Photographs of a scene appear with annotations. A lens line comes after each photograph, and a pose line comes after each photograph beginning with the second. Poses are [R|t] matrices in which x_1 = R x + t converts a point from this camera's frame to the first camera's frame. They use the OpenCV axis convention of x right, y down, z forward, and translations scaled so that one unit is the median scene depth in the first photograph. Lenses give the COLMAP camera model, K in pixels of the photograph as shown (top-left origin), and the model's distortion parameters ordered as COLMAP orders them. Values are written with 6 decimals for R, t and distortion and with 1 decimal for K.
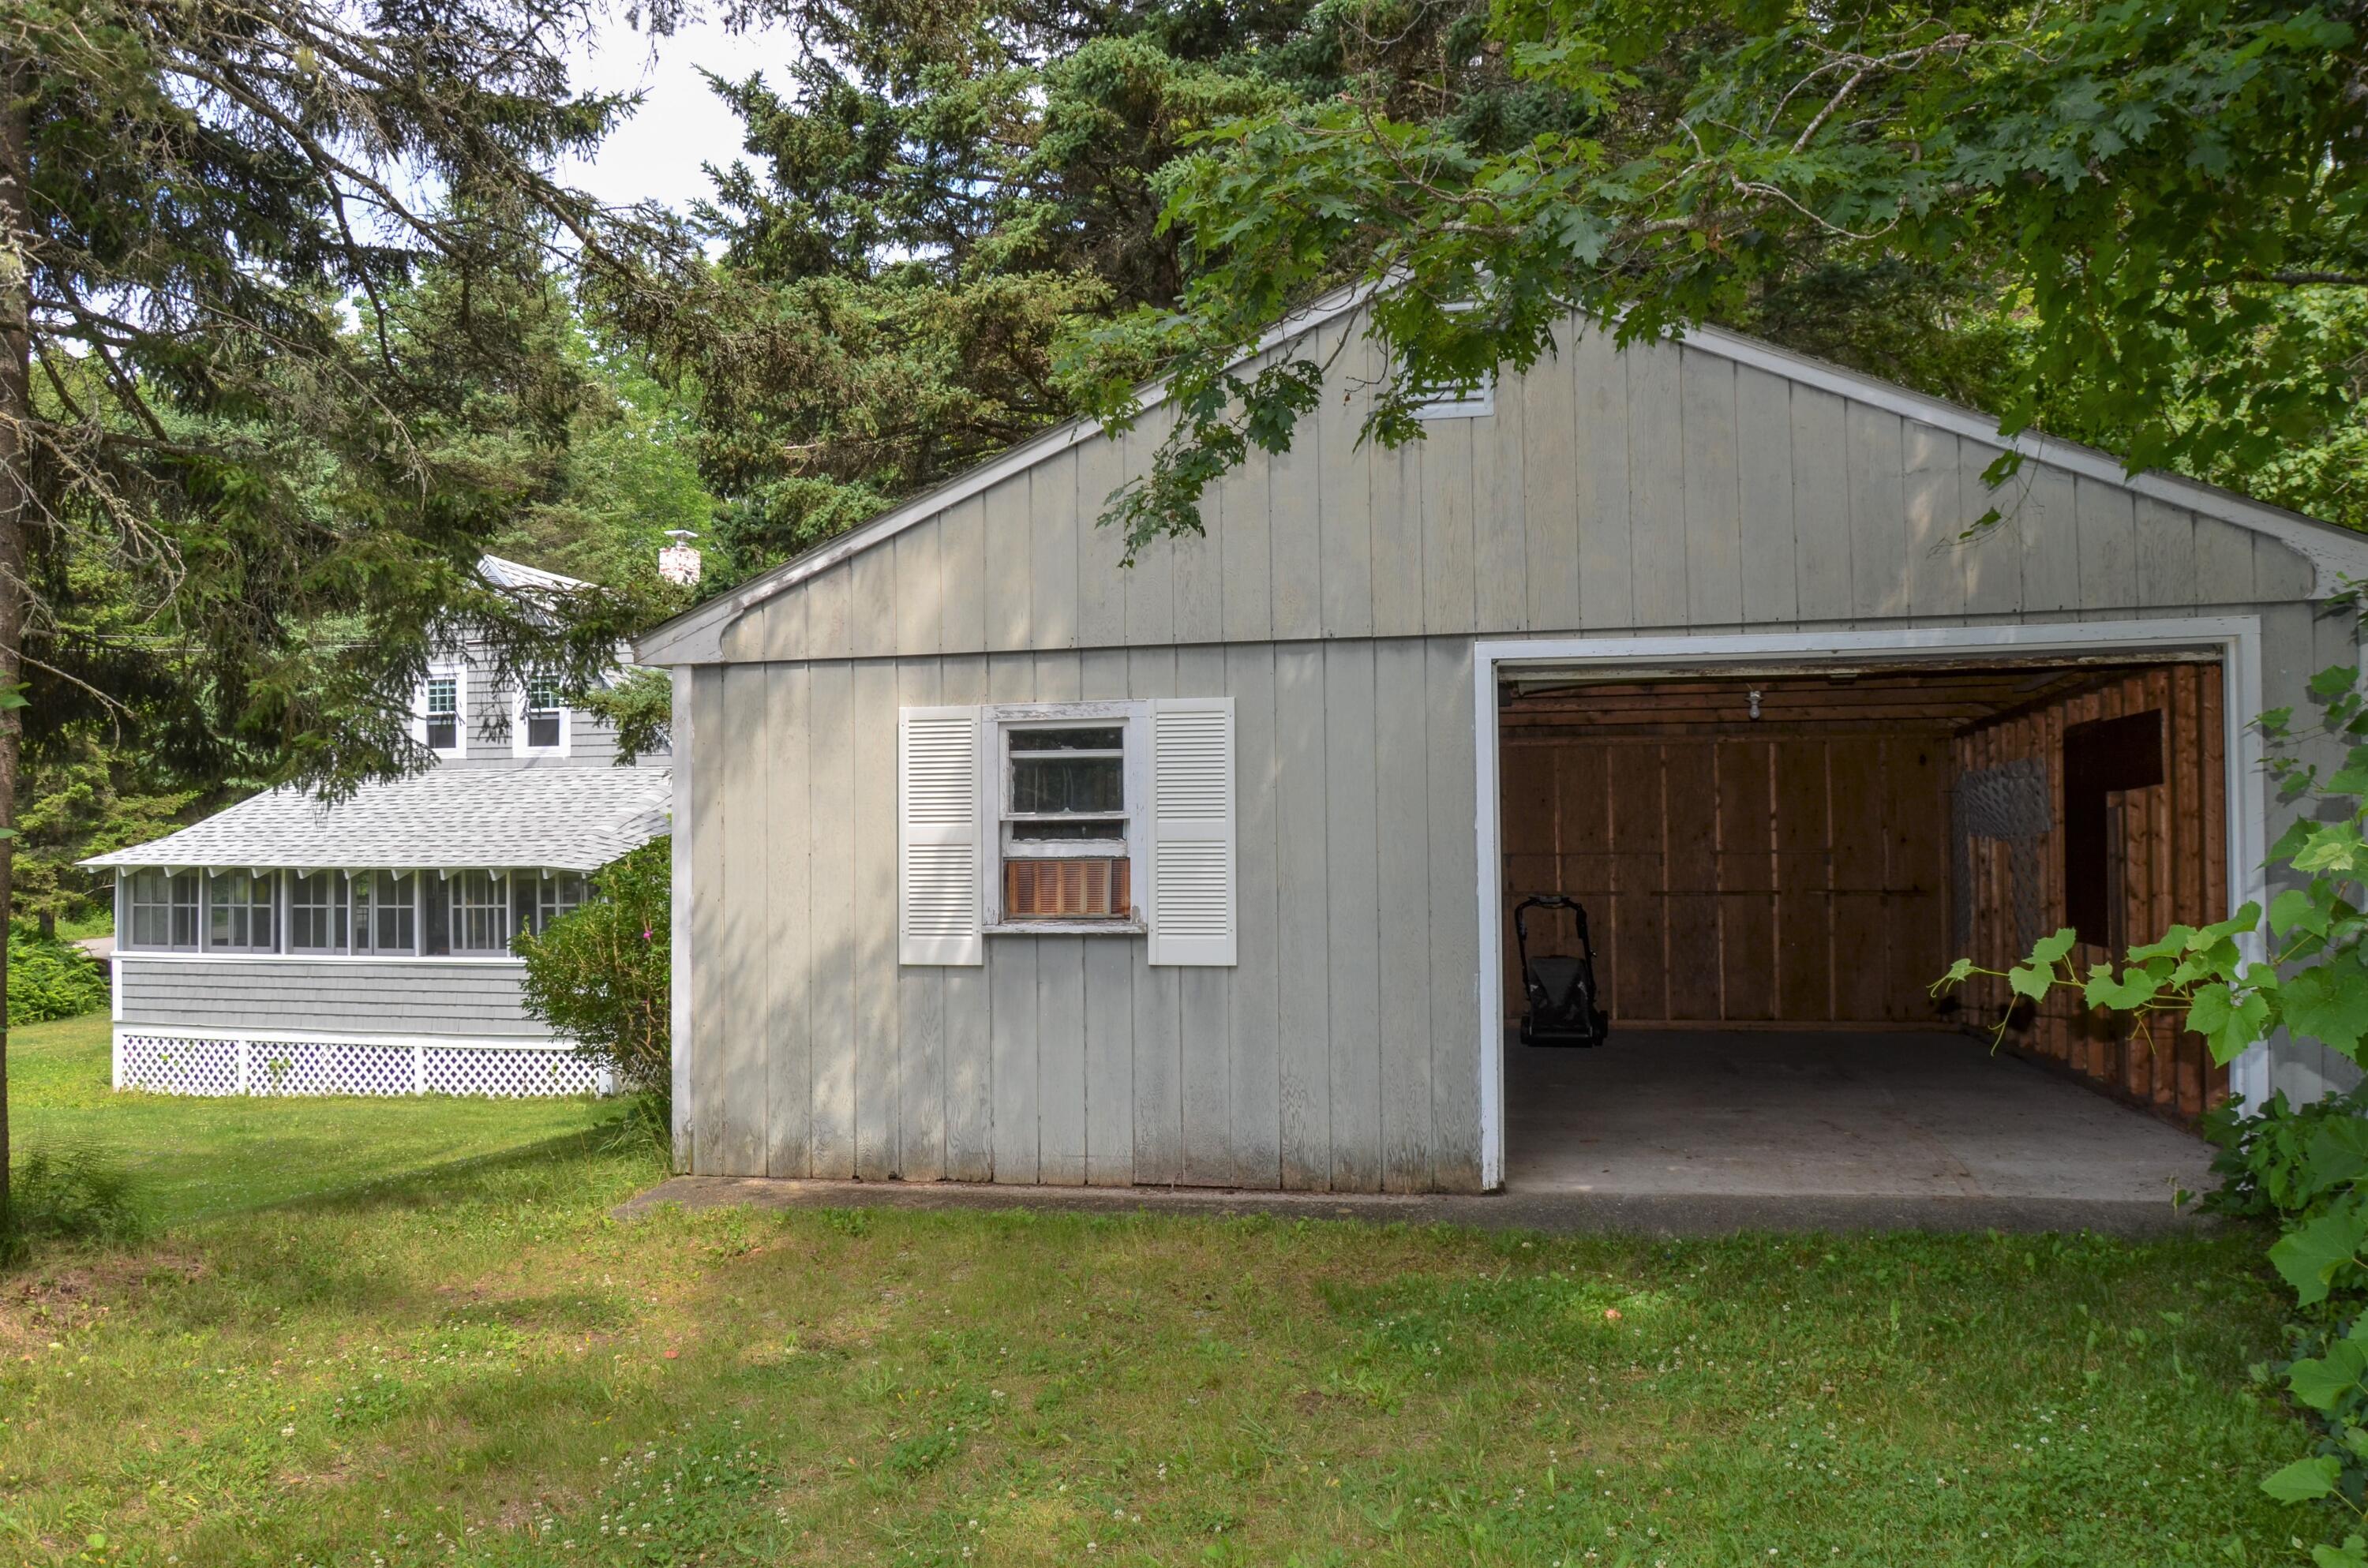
lens RADIAL K [[1804.8, 0, 1146.5], [0, 1804.8, 811.2], [0, 0, 1]] dist [-0.044262, 0.010501]
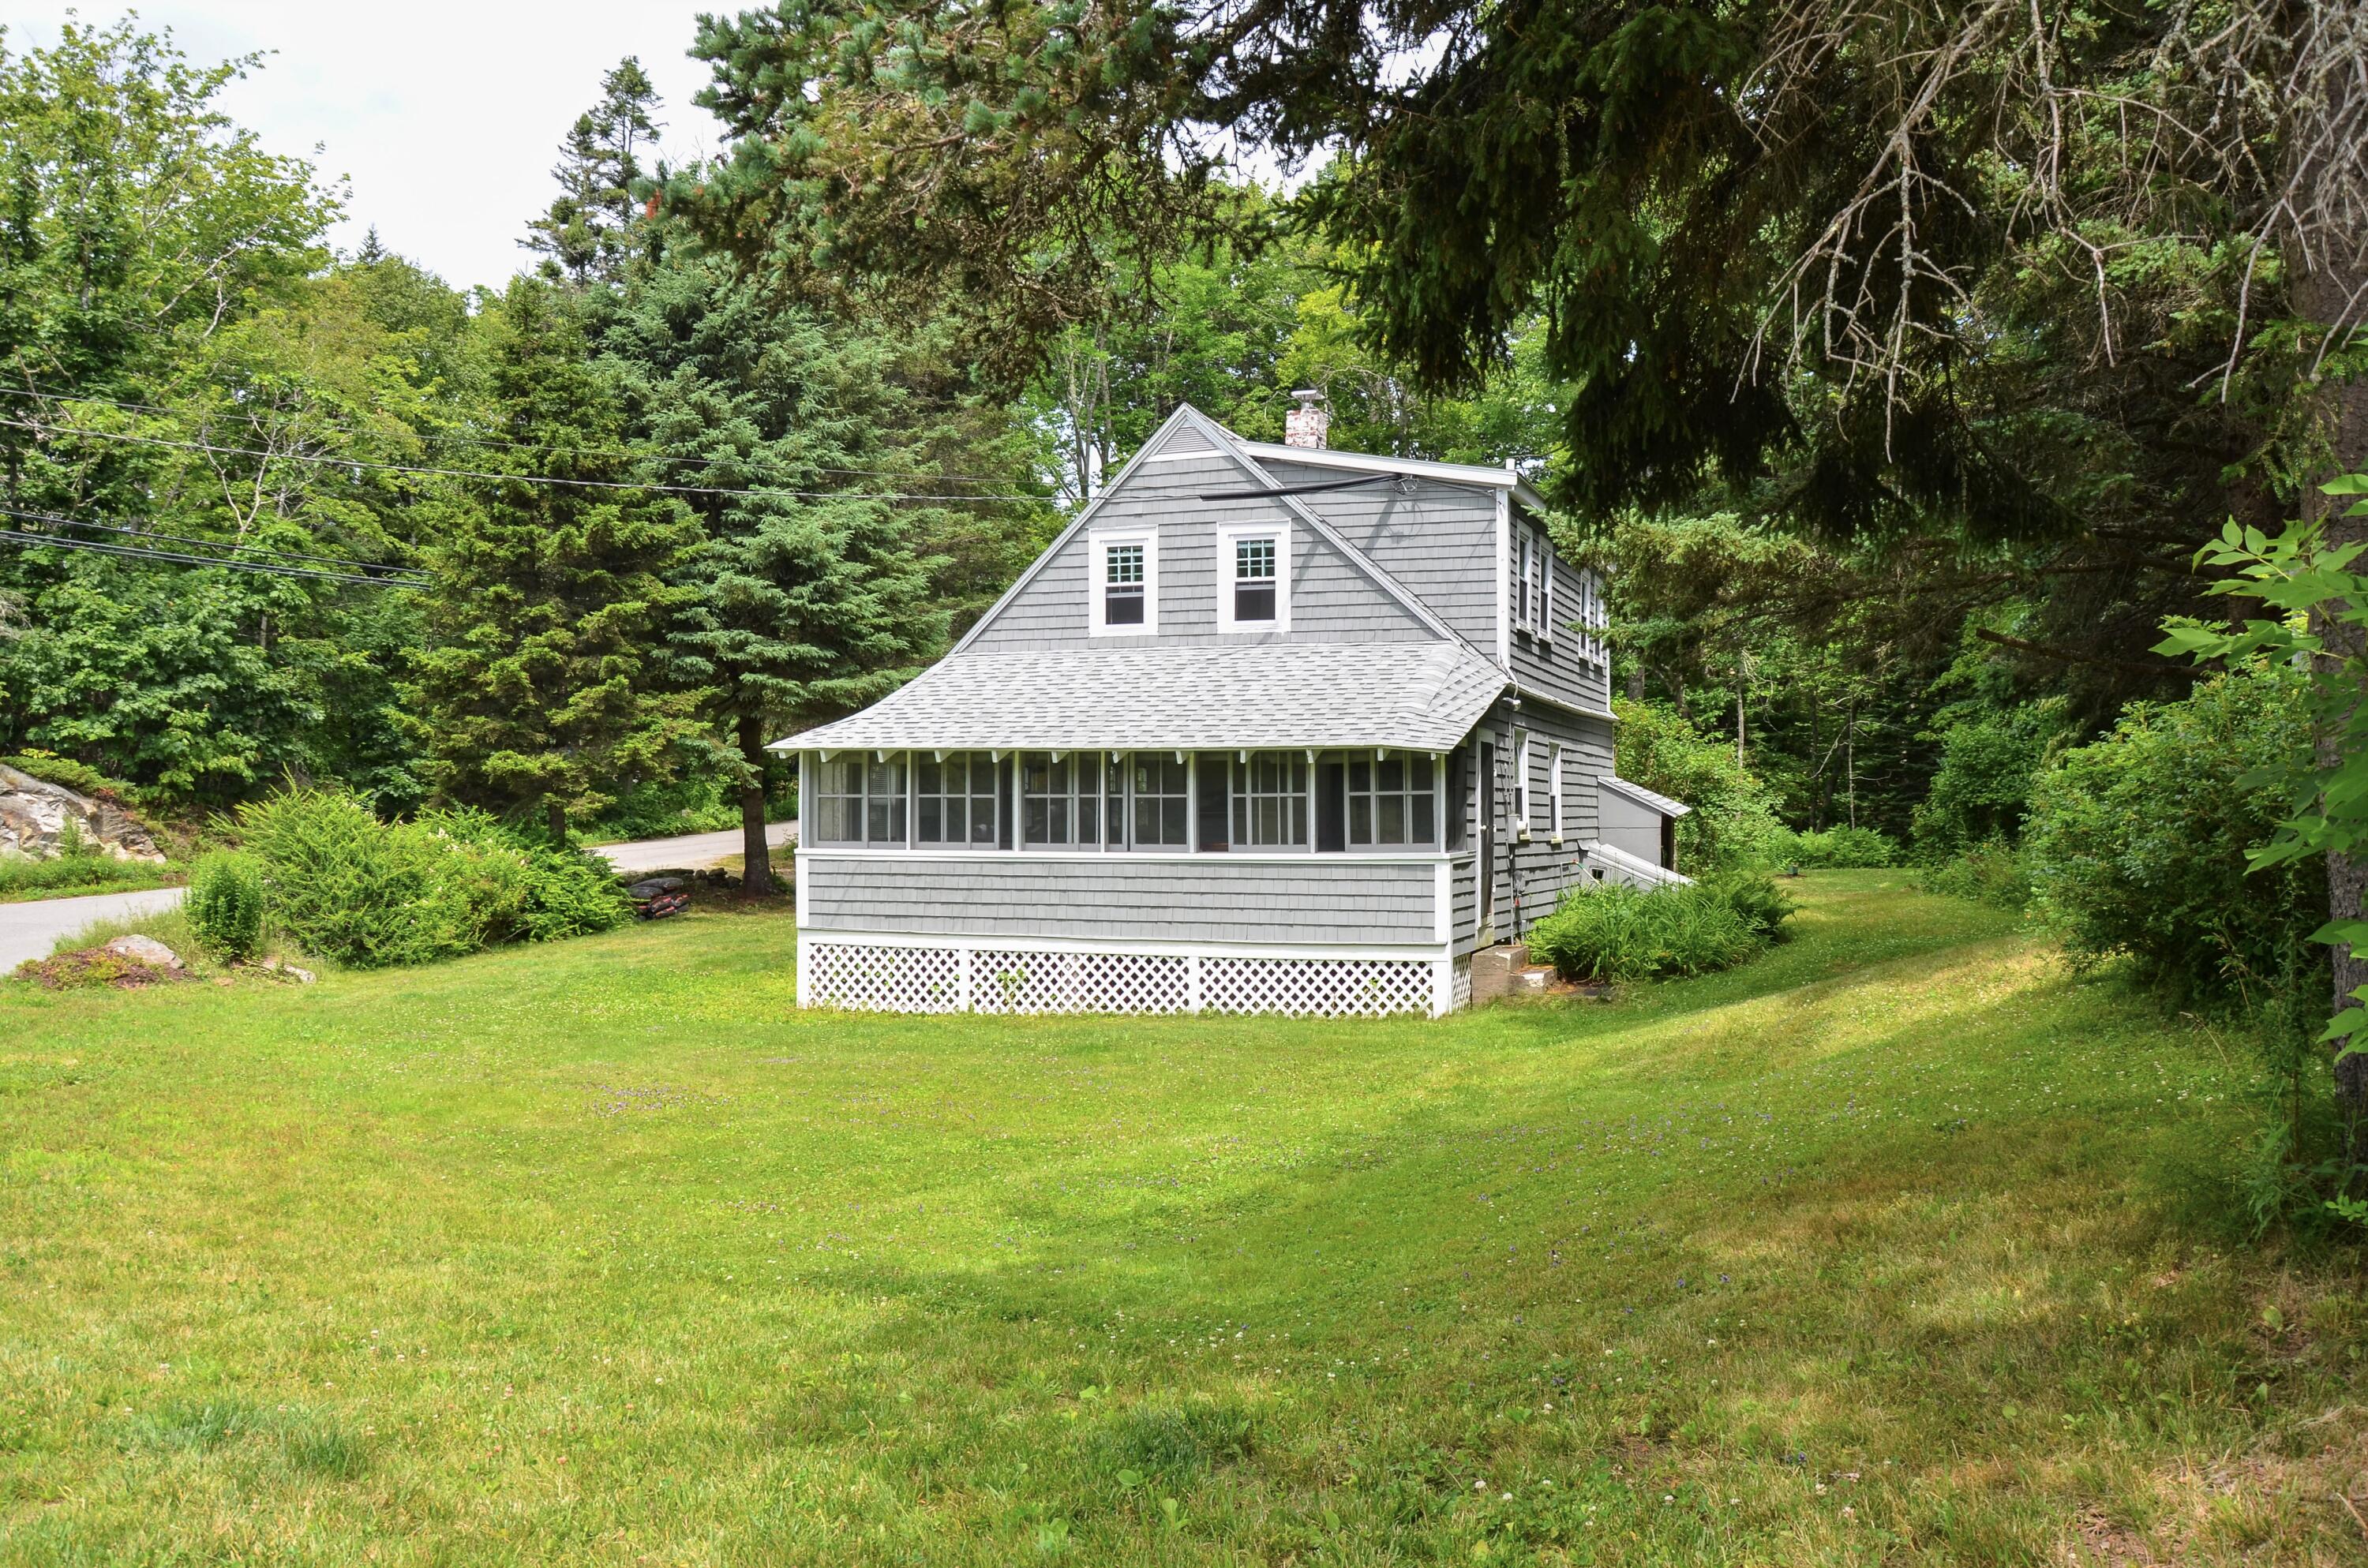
lens RADIAL K [[1804.8, 0, 1169.9], [0, 1804.8, 803.9], [0, 0, 1]] dist [-0.044262, 0.010501]
pose [[0.998296, 0.006147, -0.058022, -0.361934], [-0.004629, 0.999644, 0.026258, 0.034067], [0.058163, -0.025945, 0.997970, 0.128429]]
